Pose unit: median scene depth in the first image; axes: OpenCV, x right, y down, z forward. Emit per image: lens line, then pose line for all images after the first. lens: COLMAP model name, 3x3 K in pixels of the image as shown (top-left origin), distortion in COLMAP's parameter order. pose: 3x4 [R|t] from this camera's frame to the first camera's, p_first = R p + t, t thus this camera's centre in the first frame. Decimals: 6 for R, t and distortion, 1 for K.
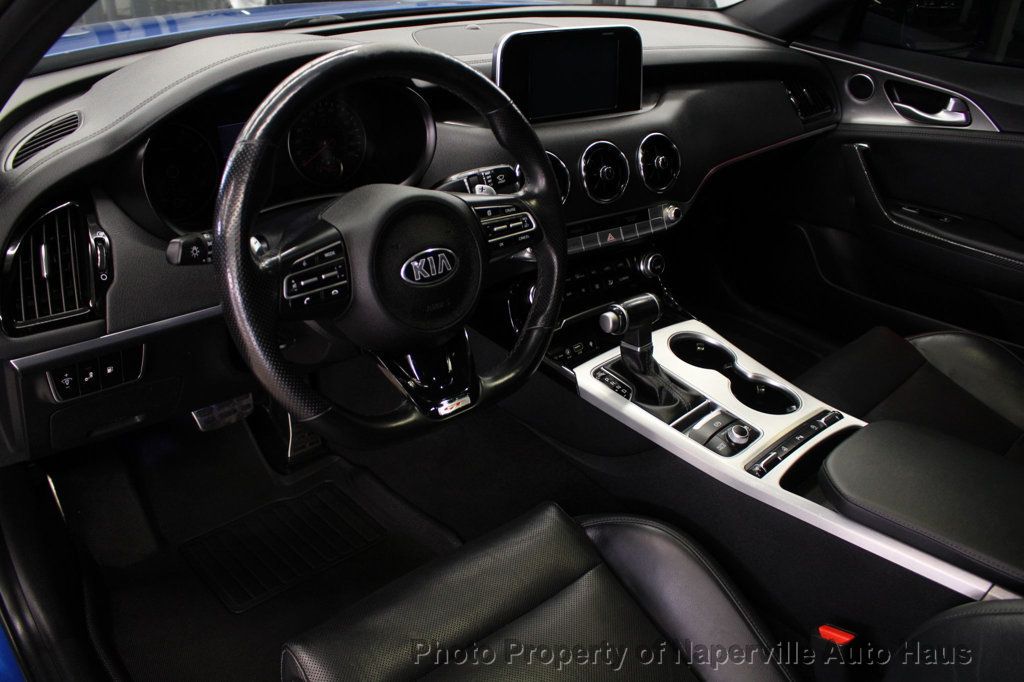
lens RADIAL K [[846.3, 0, 515.8], [0, 846.3, 335.3], [0, 0, 1]] dist [-0.133817, 0.078347]
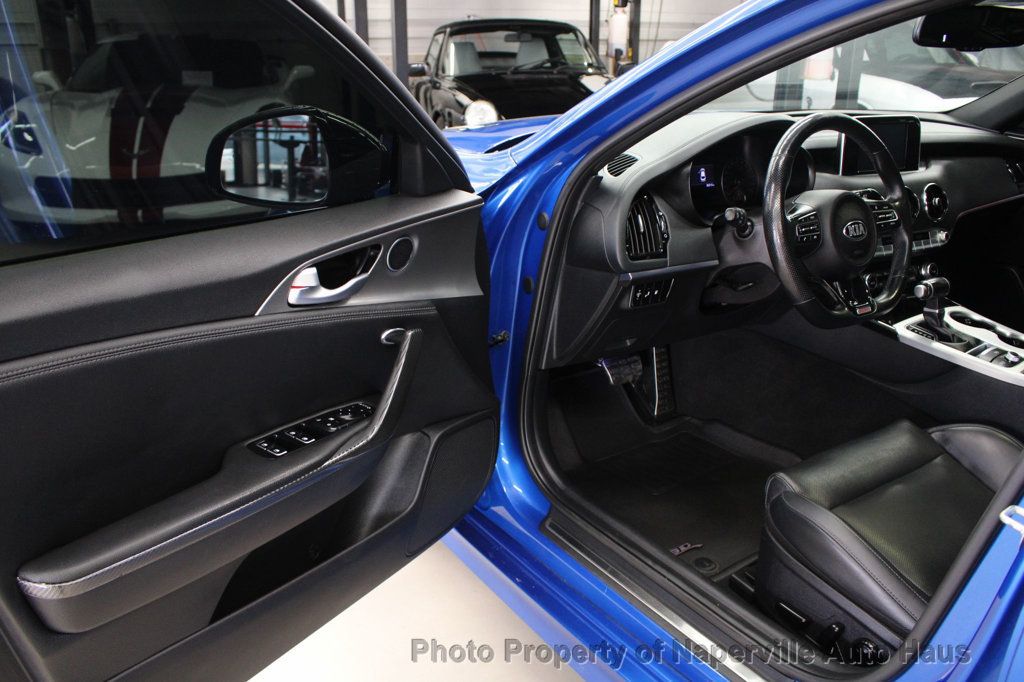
lens RADIAL K [[846.3, 0, 514.6], [0, 846.3, 344.2], [0, 0, 1]] dist [-0.133817, 0.078347]
pose [[0.989197, 0.013852, -0.145936, -0.376457], [-0.033879, 0.990176, -0.135658, 0.286942], [0.142623, 0.139137, 0.979949, -0.551973]]
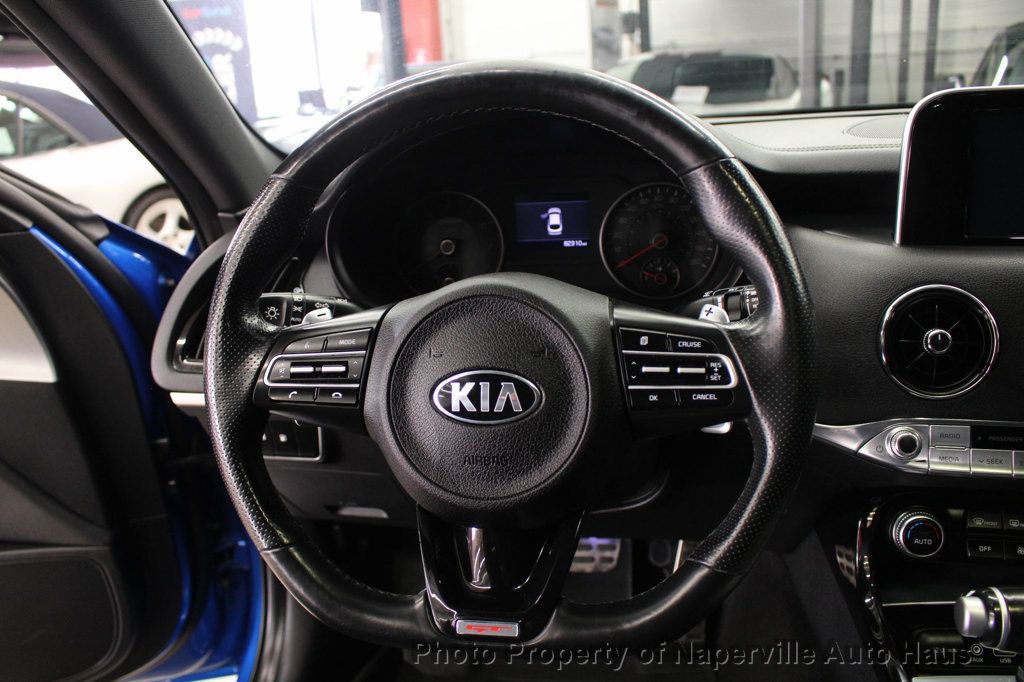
lens RADIAL K [[846.3, 0, 505.0], [0, 846.3, 341.0], [0, 0, 1]] dist [-0.133817, 0.078347]
pose [[0.628577, 0.153760, -0.762397, 0.252507], [-0.289858, 0.955955, -0.046183, -0.063900], [0.721716, 0.250016, 0.645459, 0.393033]]
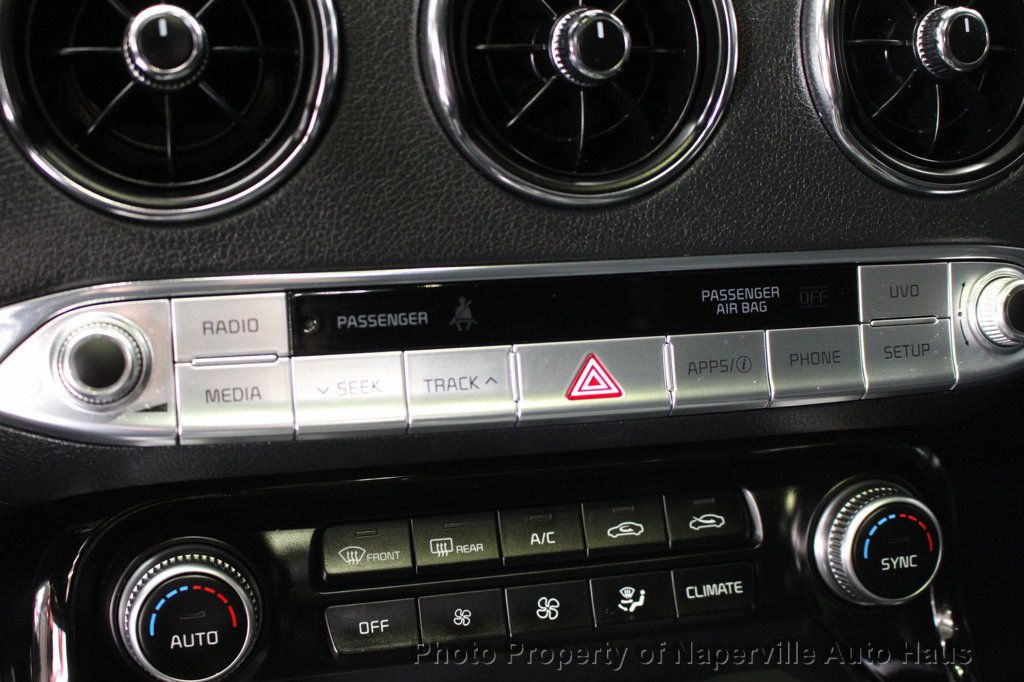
lens RADIAL K [[1479.7, 0, 509.7], [0, 1479.7, 339.6], [0, 0, 1]] dist [-0.052089, 0.000000]
pose [[0.925702, 0.125215, -0.356926, 0.213858], [-0.169353, 0.980957, -0.095089, -0.089188], [0.338223, 0.148471, 0.929280, 0.671019]]
